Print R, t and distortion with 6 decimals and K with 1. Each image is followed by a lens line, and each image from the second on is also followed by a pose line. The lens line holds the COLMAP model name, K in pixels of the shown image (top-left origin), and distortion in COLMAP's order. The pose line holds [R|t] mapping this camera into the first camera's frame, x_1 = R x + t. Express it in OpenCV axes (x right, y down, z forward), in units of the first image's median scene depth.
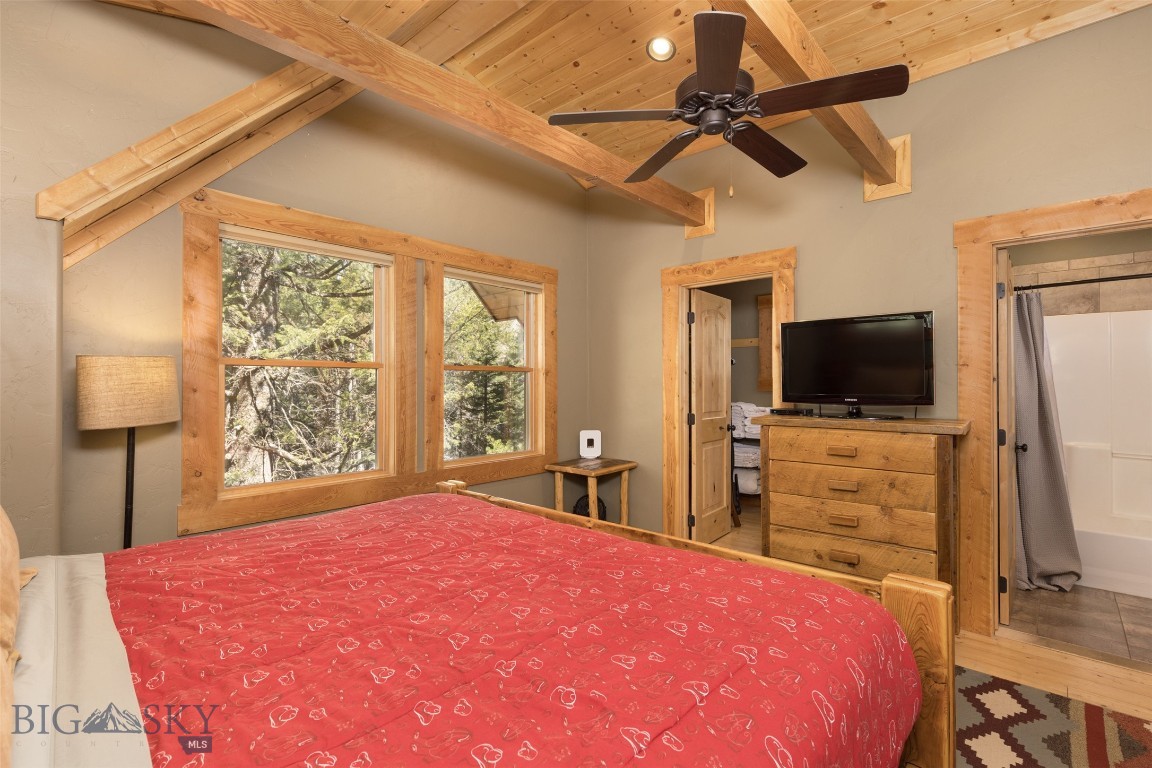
lens RADIAL K [[538.2, 0, 576.0], [0, 538.2, 384.0], [0, 0, 1]] dist [0.003558, 0.000048]
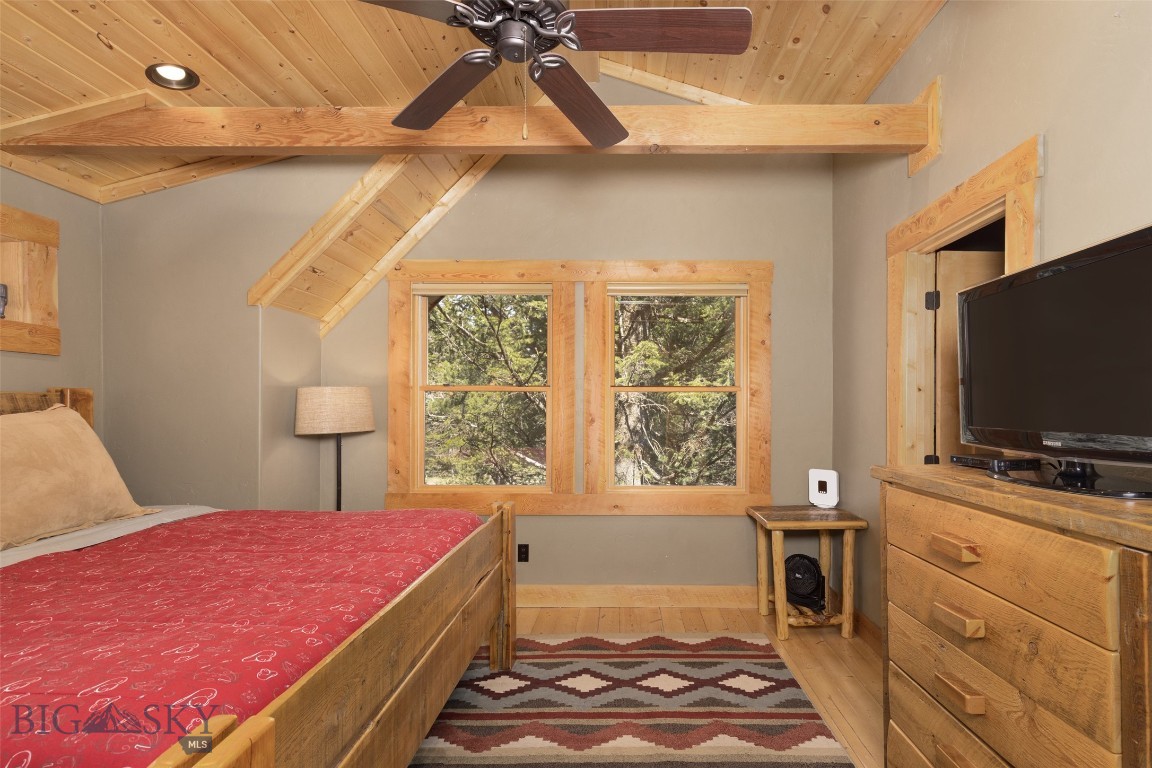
lens RADIAL K [[549.6, 0, 576.7], [0, 549.6, 406.3], [0, 0, 1]] dist [0.002437, 0.000007]
pose [[0.663536, 0.002598, -0.748140, 0.549328], [-0.002797, 0.999996, 0.000992, -0.000843], [0.748139, 0.001434, 0.663540, 0.365318]]
